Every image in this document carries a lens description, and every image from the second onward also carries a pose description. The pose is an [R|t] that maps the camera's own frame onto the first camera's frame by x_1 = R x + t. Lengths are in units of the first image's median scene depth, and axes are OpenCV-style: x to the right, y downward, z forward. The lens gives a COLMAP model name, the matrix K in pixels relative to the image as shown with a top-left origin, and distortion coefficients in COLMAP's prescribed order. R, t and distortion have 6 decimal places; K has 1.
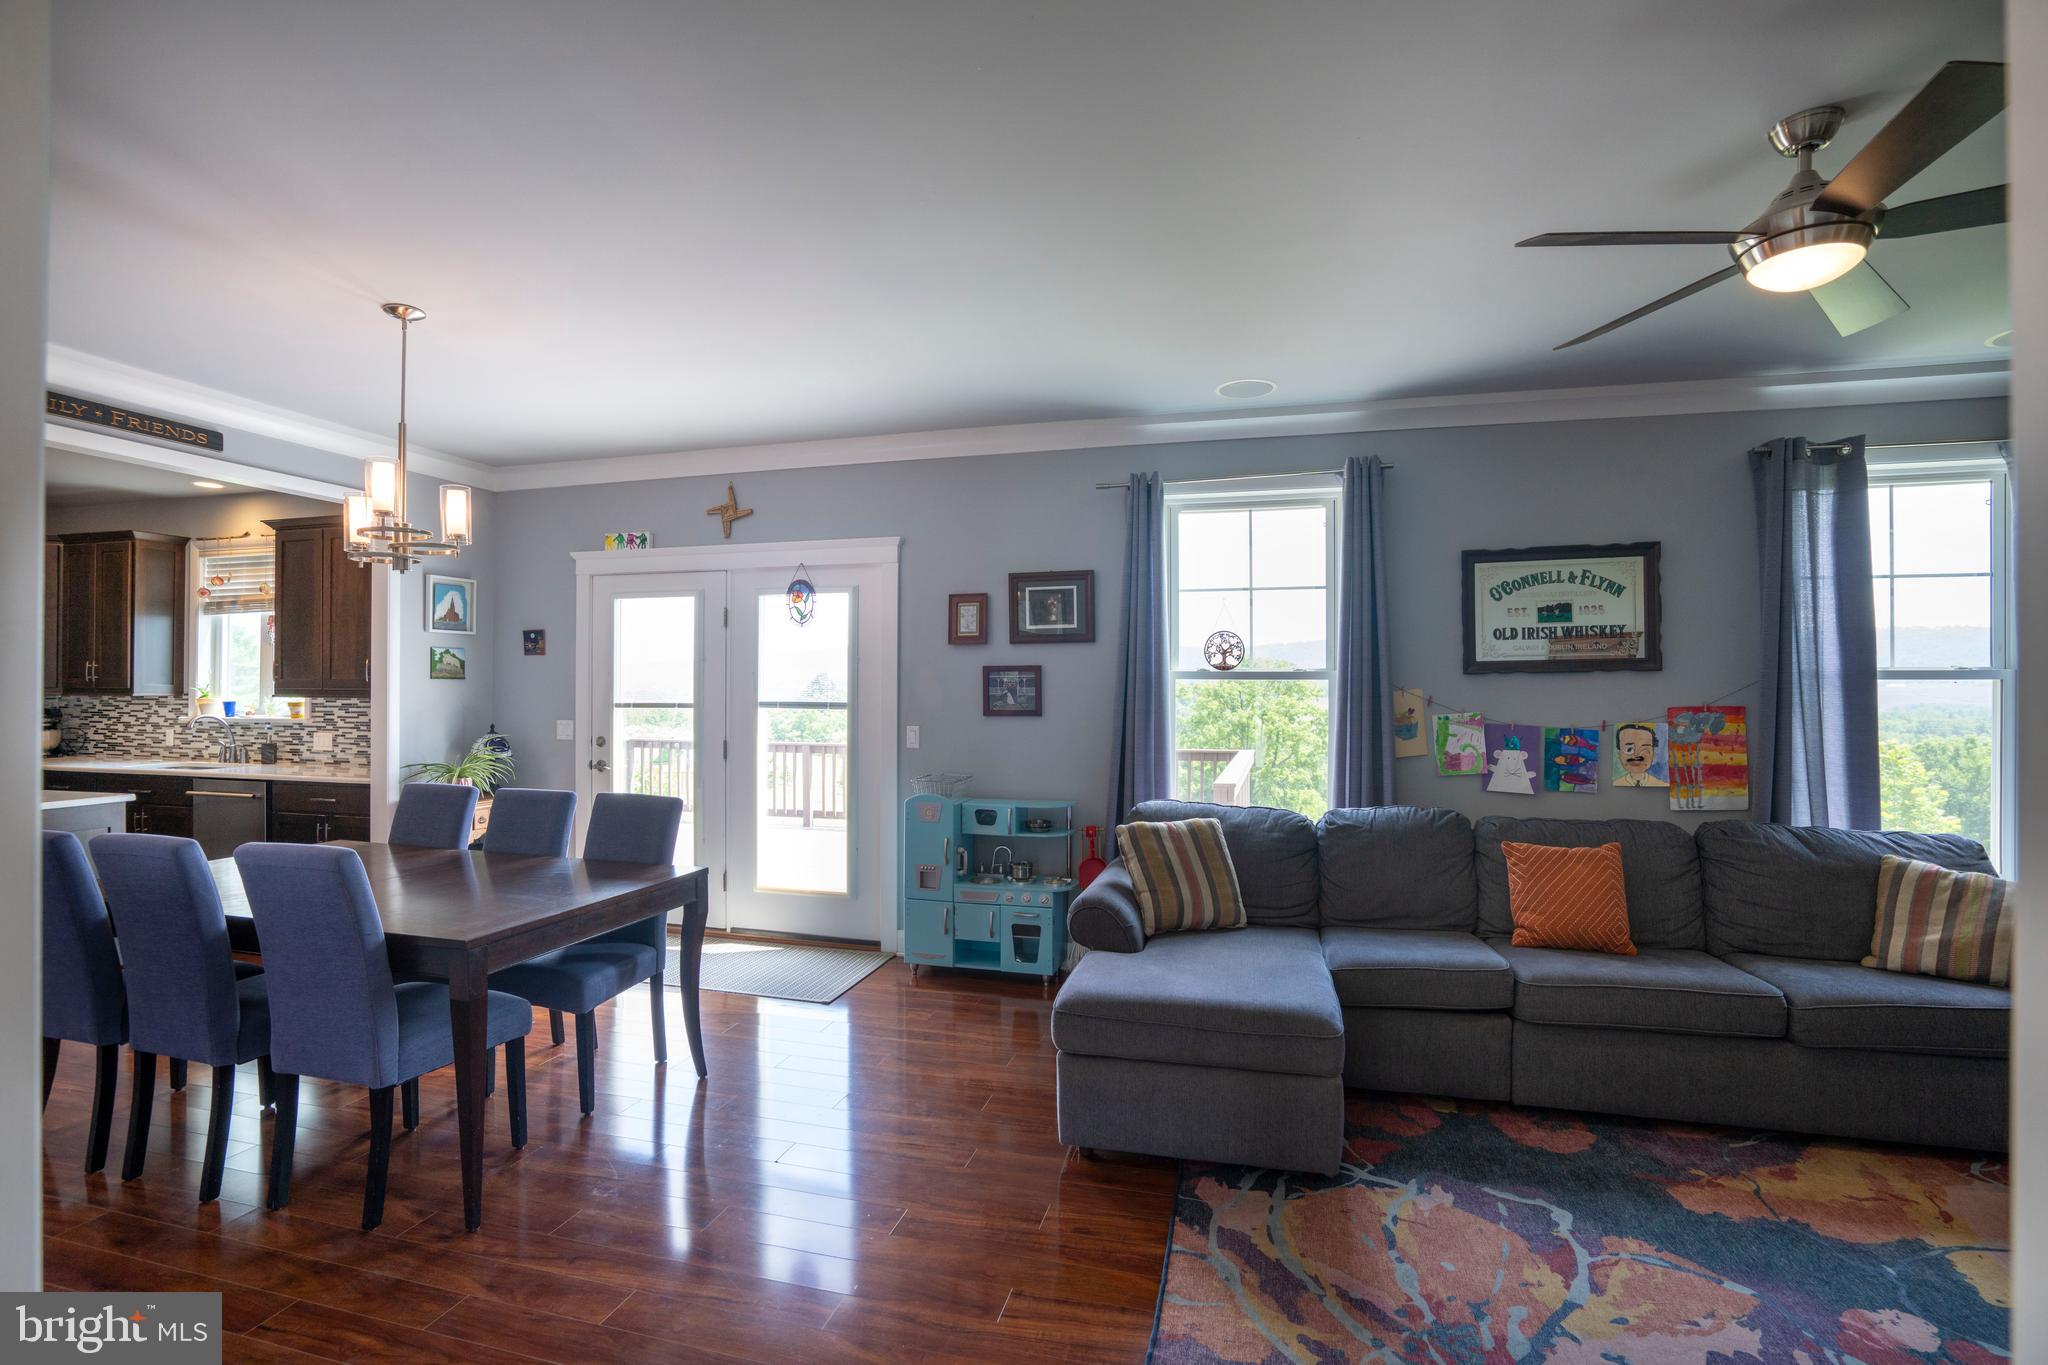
lens RADIAL K [[945.2, 0, 1019.9], [0, 945.2, 681.9], [0, 0, 1]] dist [-0.065822, 0.026895]
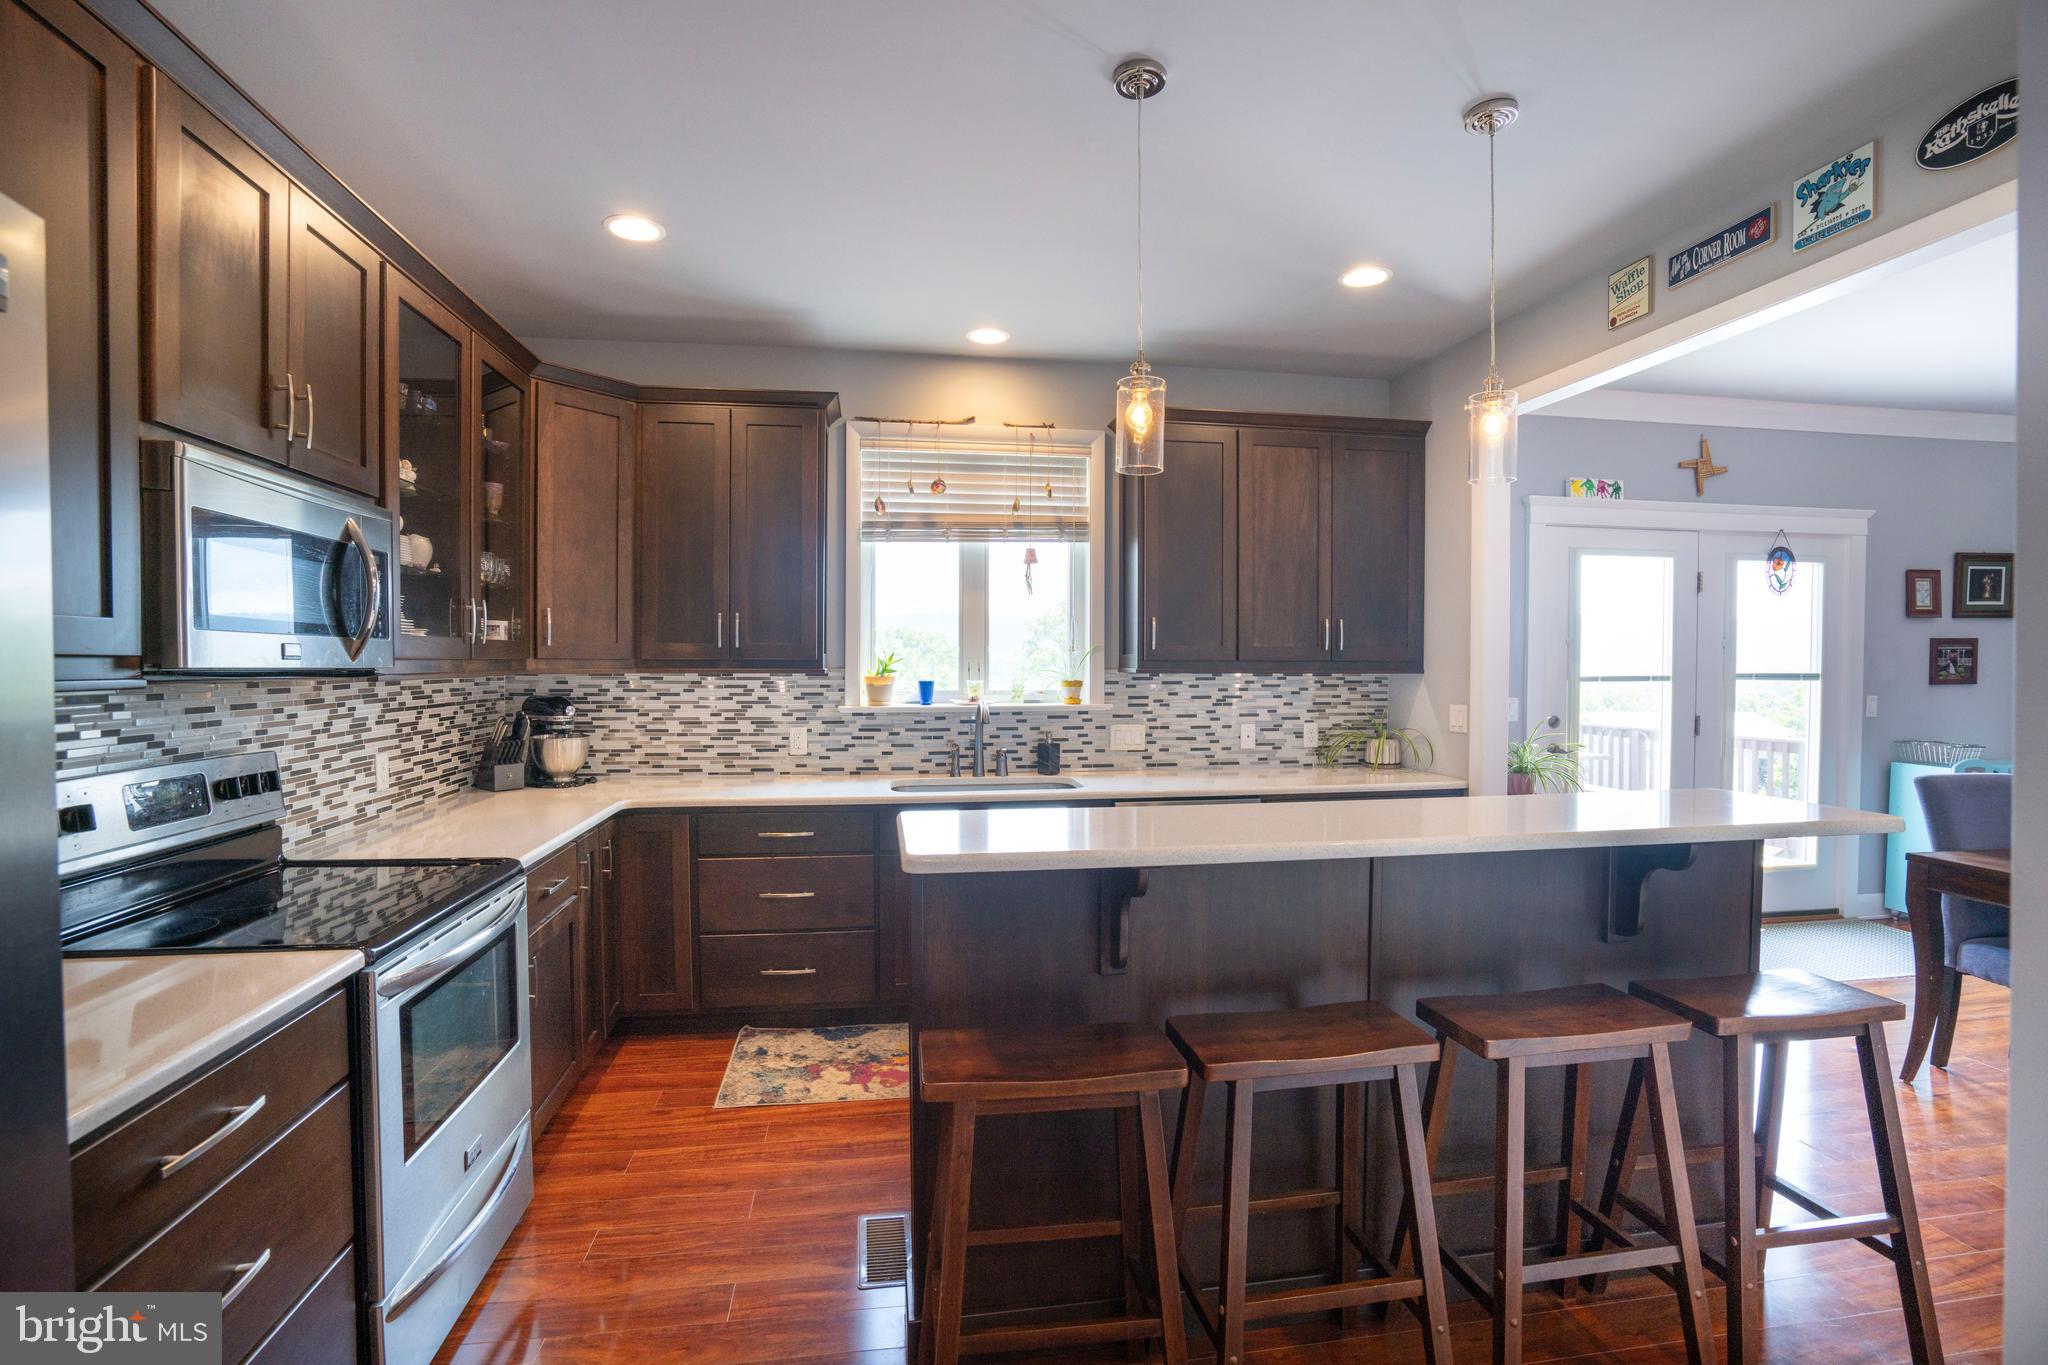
lens RADIAL K [[945.2, 0, 1019.9], [0, 945.2, 681.9], [0, 0, 1]] dist [-0.065822, 0.026895]
pose [[0.911871, -0.010436, 0.410345, -1.588623], [-0.001187, 0.999606, 0.028061, 0.005619], [-0.410476, -0.026075, 0.911499, 0.552168]]
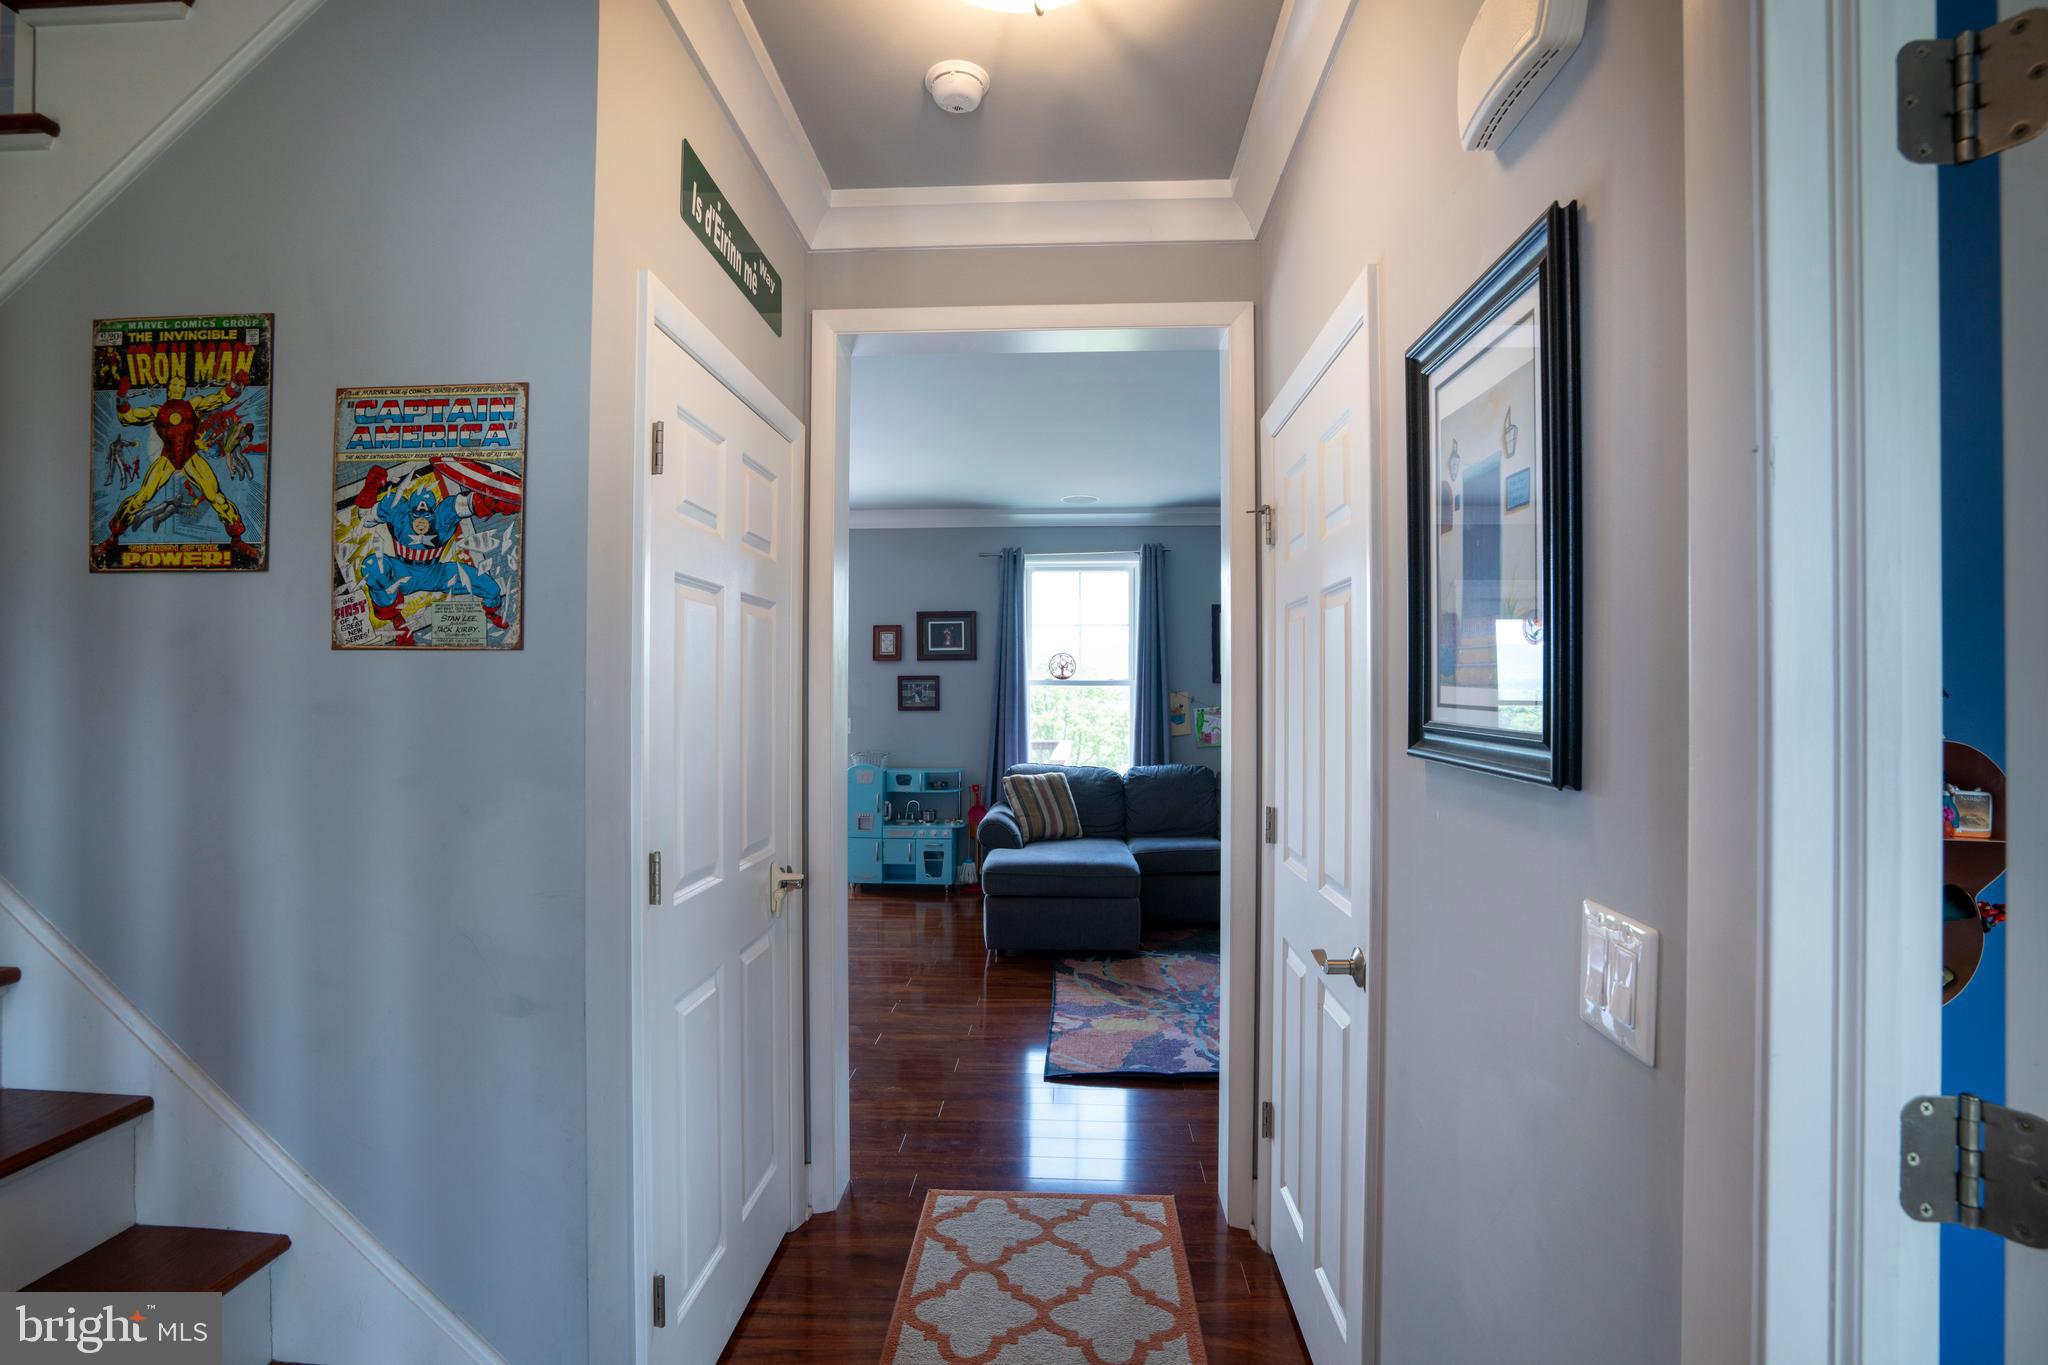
lens RADIAL K [[945.2, 0, 1019.9], [0, 945.2, 681.9], [0, 0, 1]] dist [-0.065822, 0.026895]
pose [[0.979110, 0.002220, 0.203317, -0.168779], [-0.001516, 0.999992, -0.003619, -0.003068], [-0.203324, 0.003235, 0.979106, -0.496876]]
